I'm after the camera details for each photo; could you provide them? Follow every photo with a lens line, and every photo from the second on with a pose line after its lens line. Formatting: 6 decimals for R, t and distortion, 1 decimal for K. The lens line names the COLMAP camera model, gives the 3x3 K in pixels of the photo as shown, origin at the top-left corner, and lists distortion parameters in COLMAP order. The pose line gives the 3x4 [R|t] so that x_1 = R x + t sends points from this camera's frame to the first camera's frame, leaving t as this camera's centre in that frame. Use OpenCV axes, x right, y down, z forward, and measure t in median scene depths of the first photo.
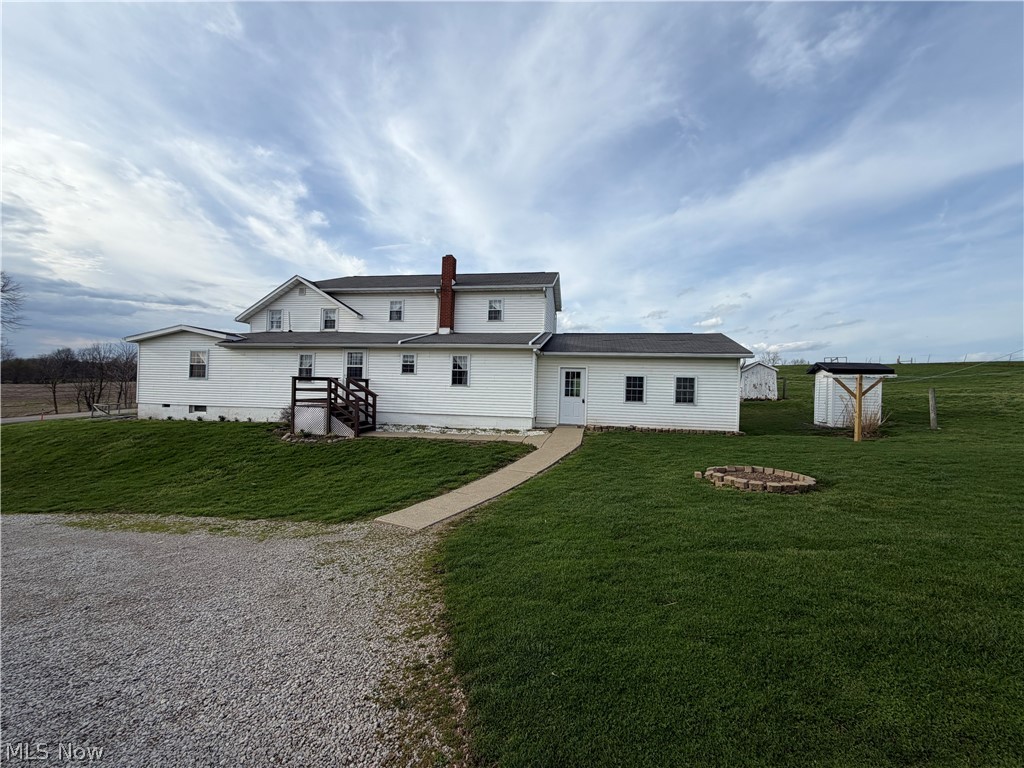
lens RADIAL K [[408.4, 0, 494.9], [0, 408.4, 382.1], [0, 0, 1]] dist [0.016444, -0.001877]
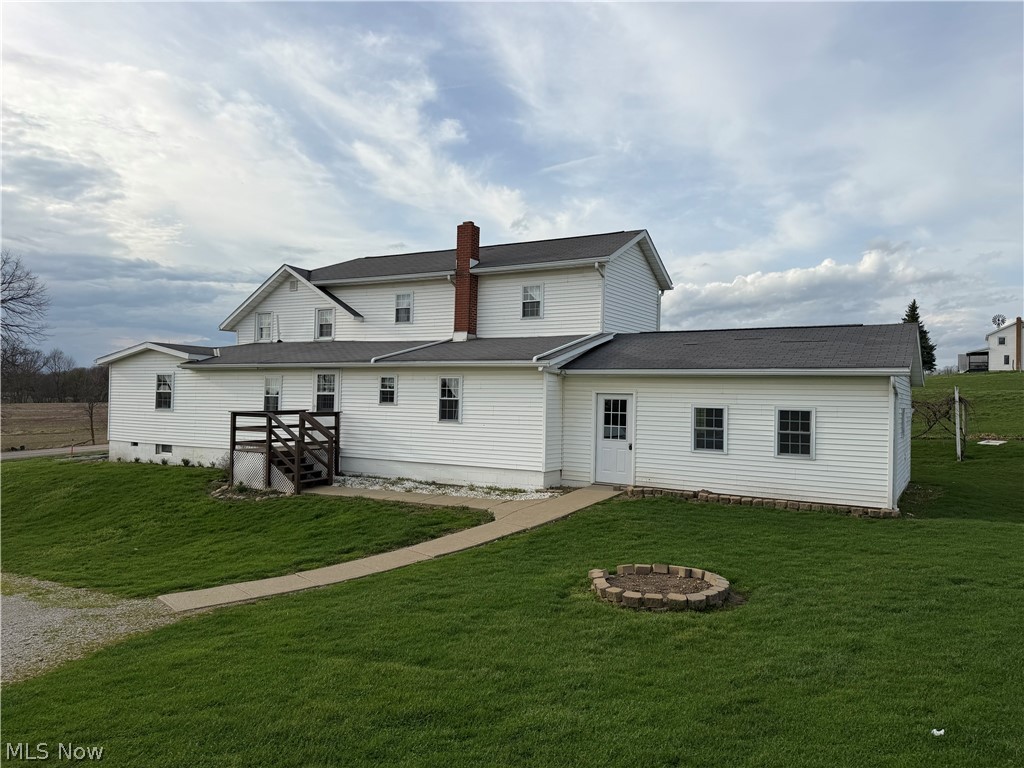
lens RADIAL K [[714.4, 0, 507.9], [0, 714.4, 378.8], [0, 0, 1]] dist [0.074050, -0.102630]
pose [[0.944252, -0.017618, -0.328752, 0.361889], [0.012240, 0.999755, -0.018419, -0.035972], [0.328996, 0.013368, 0.944237, -0.084548]]
